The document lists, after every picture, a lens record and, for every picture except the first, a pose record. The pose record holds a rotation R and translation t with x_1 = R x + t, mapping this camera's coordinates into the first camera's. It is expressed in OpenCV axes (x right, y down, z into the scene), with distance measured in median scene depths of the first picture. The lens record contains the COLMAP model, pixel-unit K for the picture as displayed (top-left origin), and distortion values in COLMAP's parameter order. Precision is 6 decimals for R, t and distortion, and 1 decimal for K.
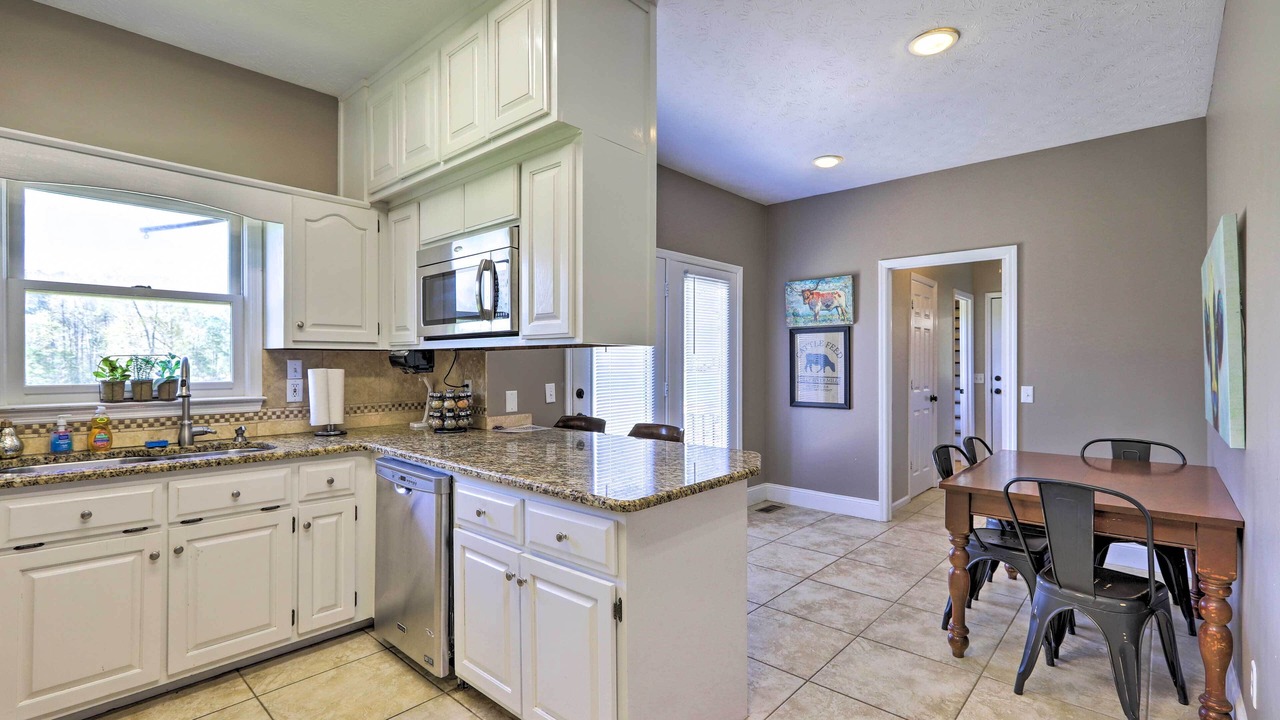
lens RADIAL K [[576.6, 0, 638.9], [0, 576.6, 361.3], [0, 0, 1]] dist [-0.000496, -0.000233]
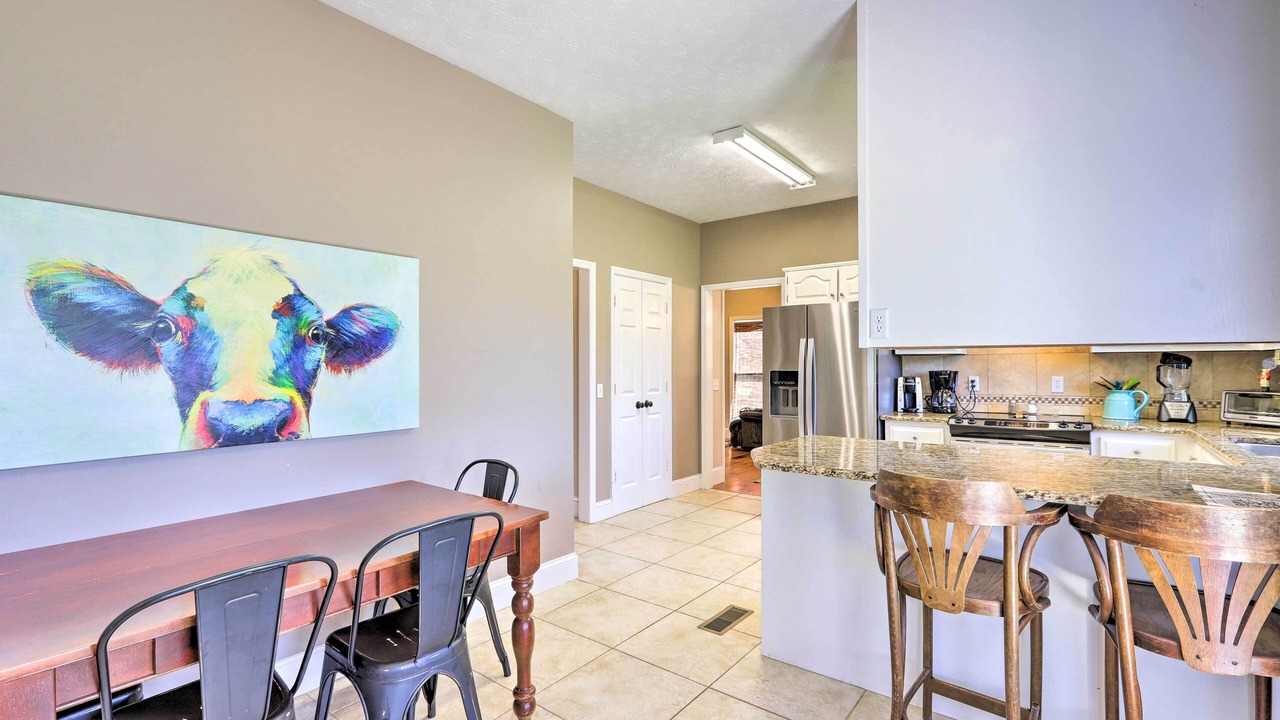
lens RADIAL K [[576.6, 0, 635.7], [0, 576.6, 360.6], [0, 0, 1]] dist [-0.000496, -0.000233]
pose [[-0.996938, 0.015861, -0.076575, 0.498314], [0.016564, 0.999826, -0.008550, -0.002415], [0.076426, -0.009792, -0.997027, 2.039010]]
